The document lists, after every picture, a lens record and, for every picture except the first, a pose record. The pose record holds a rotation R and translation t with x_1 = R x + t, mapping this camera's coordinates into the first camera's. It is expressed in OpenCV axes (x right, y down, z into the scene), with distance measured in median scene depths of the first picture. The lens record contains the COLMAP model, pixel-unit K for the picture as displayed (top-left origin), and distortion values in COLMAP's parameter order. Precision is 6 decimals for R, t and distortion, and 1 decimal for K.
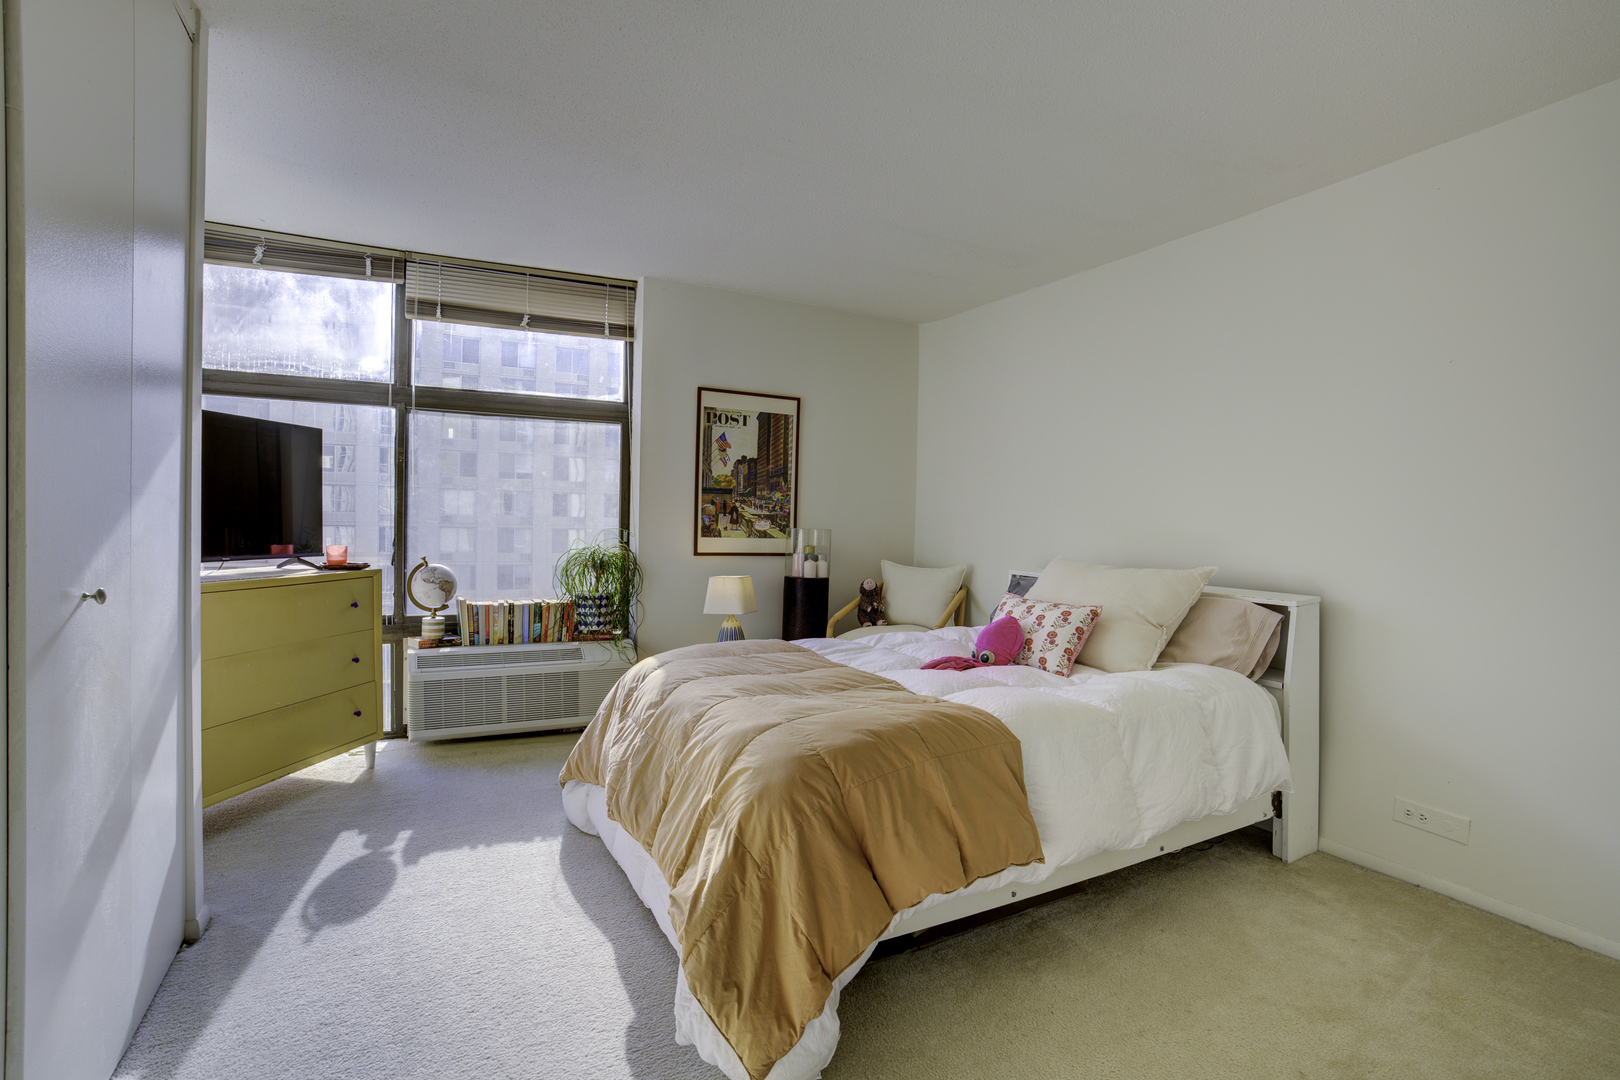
lens RADIAL K [[757.1, 0, 812.4], [0, 757.1, 534.9], [0, 0, 1]] dist [-0.079962, 0.031866]
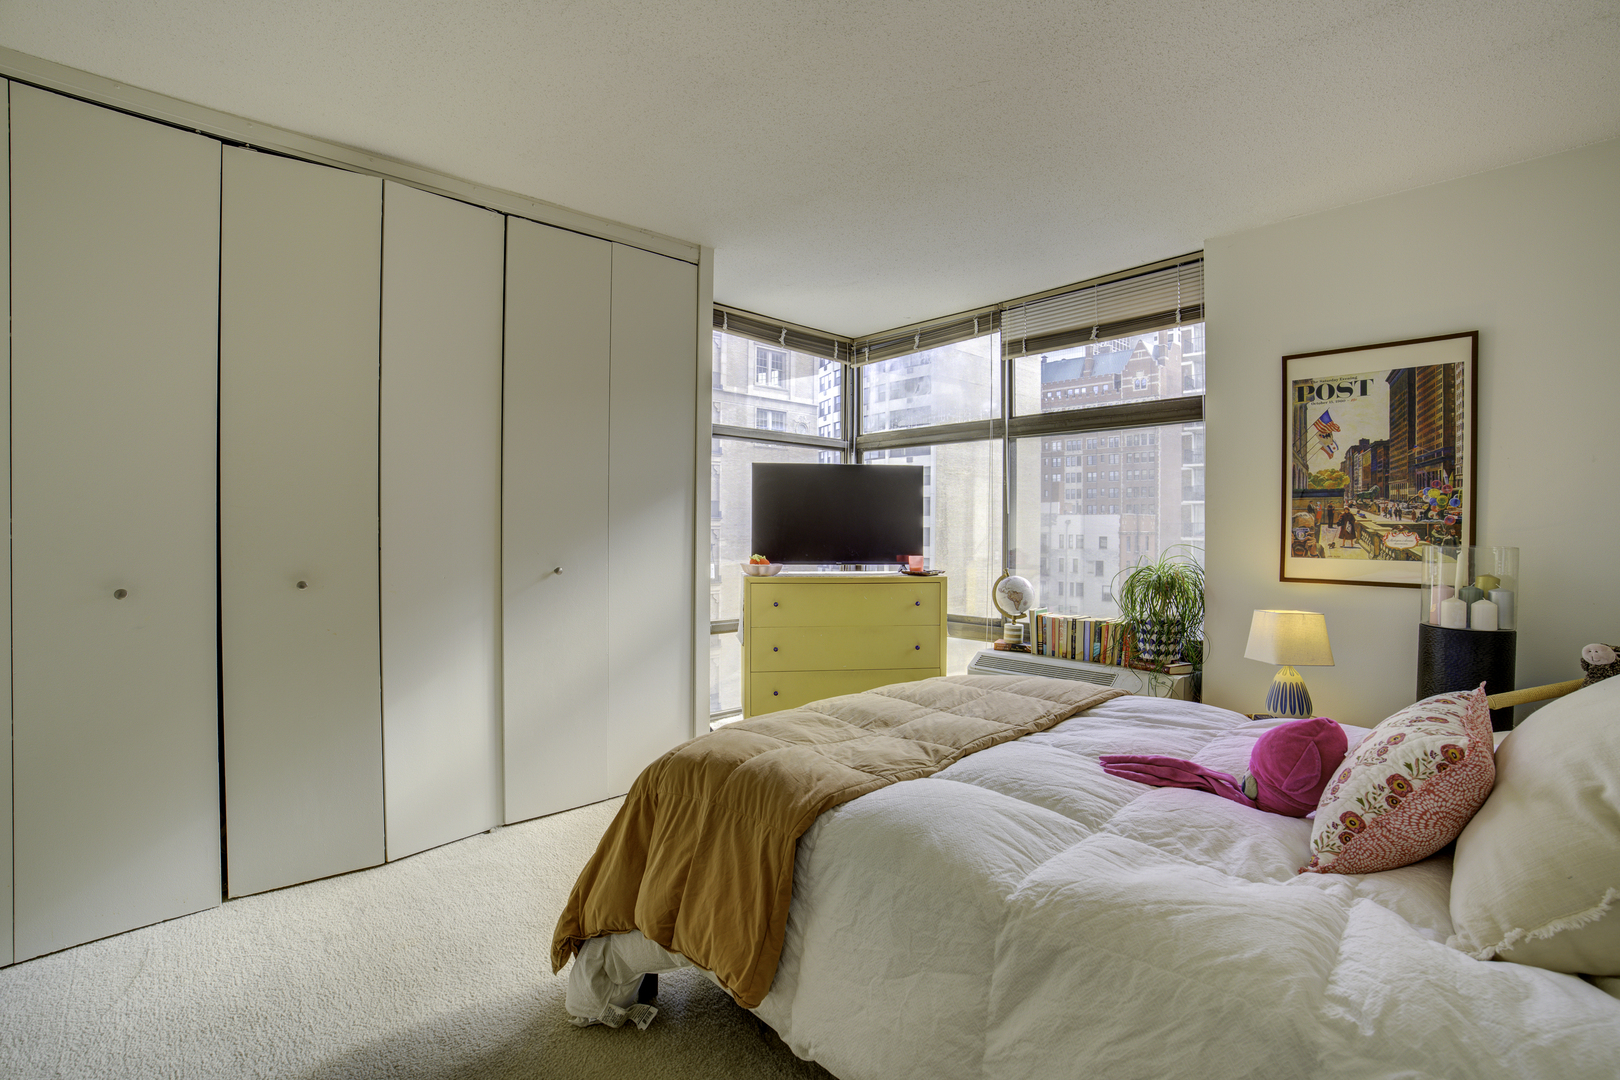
lens RADIAL K [[757.1, 0, 812.4], [0, 757.1, 534.9], [0, 0, 1]] dist [-0.079962, 0.031866]
pose [[0.260375, -0.008570, -0.965470, 0.424202], [-0.012507, 0.999847, -0.012248, -0.003877], [0.965427, 0.015265, 0.260228, 0.354504]]
